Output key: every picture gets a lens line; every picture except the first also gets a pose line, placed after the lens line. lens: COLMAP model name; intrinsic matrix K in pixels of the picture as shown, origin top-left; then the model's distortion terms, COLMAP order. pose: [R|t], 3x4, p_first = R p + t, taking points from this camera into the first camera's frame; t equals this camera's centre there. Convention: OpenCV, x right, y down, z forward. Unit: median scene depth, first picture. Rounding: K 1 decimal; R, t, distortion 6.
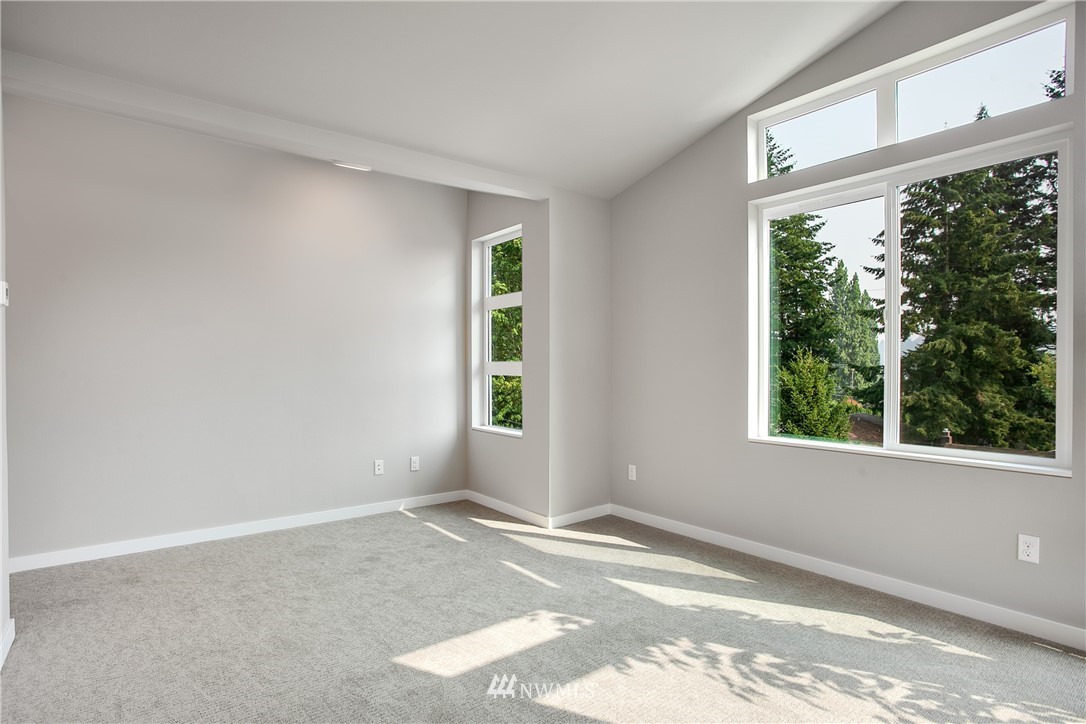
lens RADIAL K [[571.7, 0, 543.0], [0, 571.7, 362.0], [0, 0, 1]] dist [-0.070667, 0.037541]
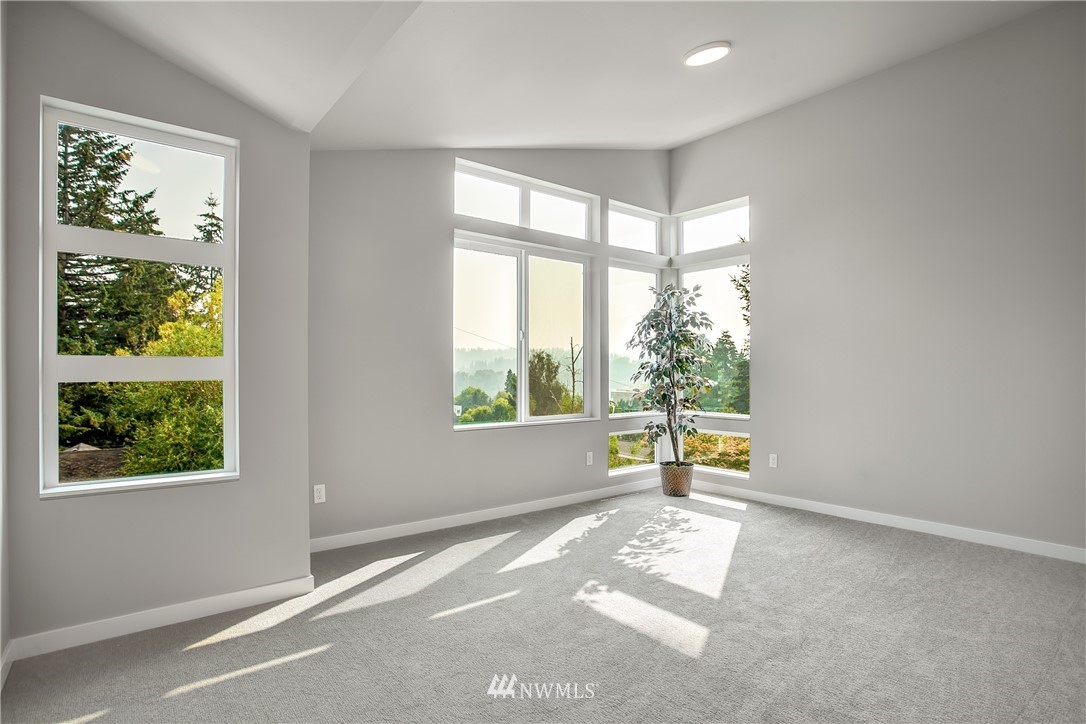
lens RADIAL K [[571.7, 0, 543.0], [0, 571.7, 362.0], [0, 0, 1]] dist [-0.070667, 0.037541]
pose [[-0.046084, 0.017814, 0.998779, -1.143482], [-0.013820, 0.999734, -0.018469, 0.022124], [-0.998842, -0.014654, -0.045826, 1.199309]]
